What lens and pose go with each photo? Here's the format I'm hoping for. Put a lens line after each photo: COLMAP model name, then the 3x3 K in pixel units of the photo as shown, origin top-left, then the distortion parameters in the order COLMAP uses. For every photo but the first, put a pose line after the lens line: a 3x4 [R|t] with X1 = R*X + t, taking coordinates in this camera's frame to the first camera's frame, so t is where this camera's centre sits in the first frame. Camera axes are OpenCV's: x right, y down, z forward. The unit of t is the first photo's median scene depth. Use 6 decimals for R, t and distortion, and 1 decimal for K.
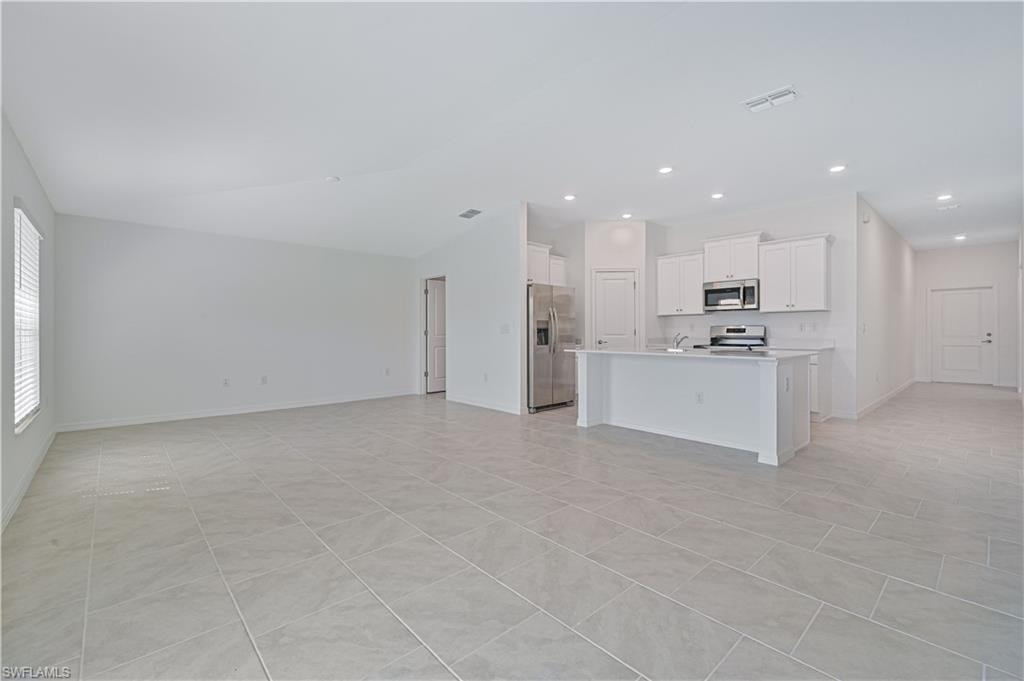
lens RADIAL K [[433.5, 0, 515.2], [0, 433.5, 334.1], [0, 0, 1]] dist [0.001858, -0.000327]
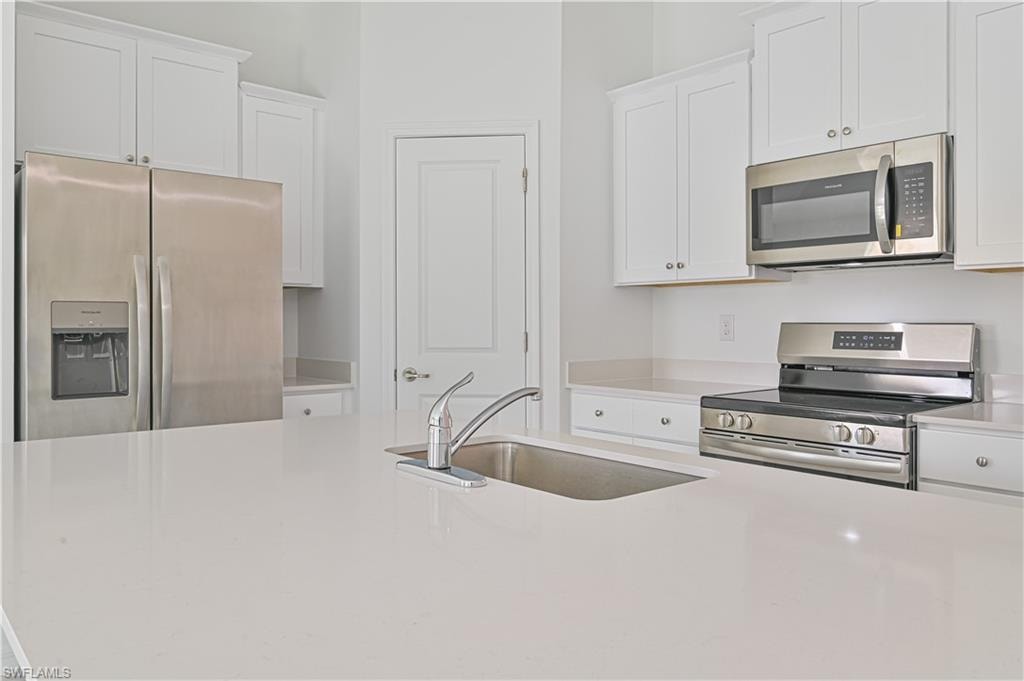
lens RADIAL K [[757.2, 0, 514.4], [0, 757.2, 324.2], [0, 0, 1]] dist [-0.005529, -0.001846]
pose [[0.999272, 0.003592, -0.037976, 0.318800], [-0.003688, 0.999990, -0.002454, -0.016759], [0.037967, 0.002592, 0.999276, 0.542064]]
